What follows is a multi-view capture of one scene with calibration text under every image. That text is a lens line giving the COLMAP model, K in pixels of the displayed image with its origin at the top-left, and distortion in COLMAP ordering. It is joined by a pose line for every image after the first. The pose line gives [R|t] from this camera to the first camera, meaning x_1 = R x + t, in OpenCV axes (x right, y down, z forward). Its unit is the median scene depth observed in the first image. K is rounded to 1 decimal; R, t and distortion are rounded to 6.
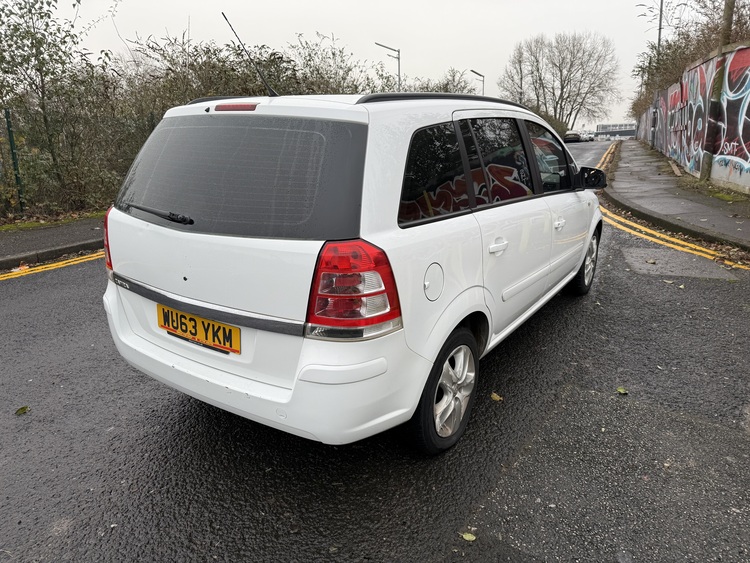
lens RADIAL K [[534.7, 0, 375.0], [0, 534.7, 281.5], [0, 0, 1]] dist [0.051213, -0.047144]
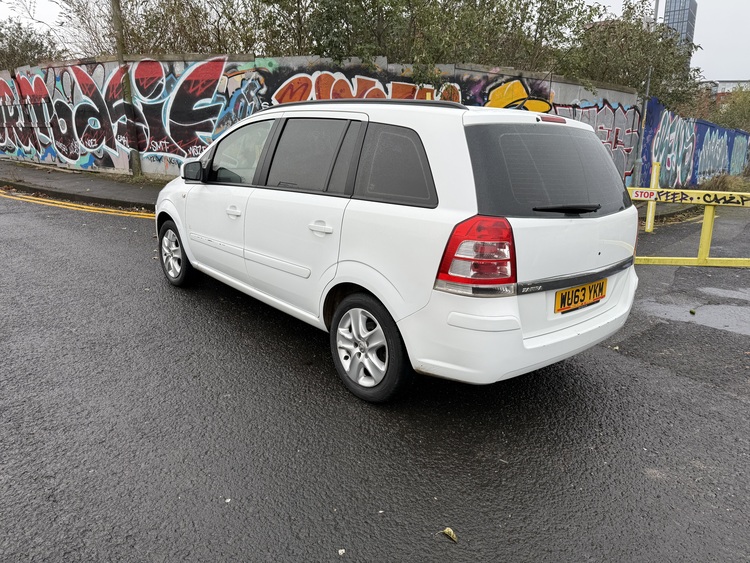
lens RADIAL K [[534.7, 0, 375.0], [0, 534.7, 281.5], [0, 0, 1]] dist [0.051213, -0.047144]
pose [[0.269223, -0.242770, 0.931977, -0.380855], [0.235240, 0.954972, 0.180806, -0.066869], [-0.933907, 0.170561, 0.314209, 0.245815]]
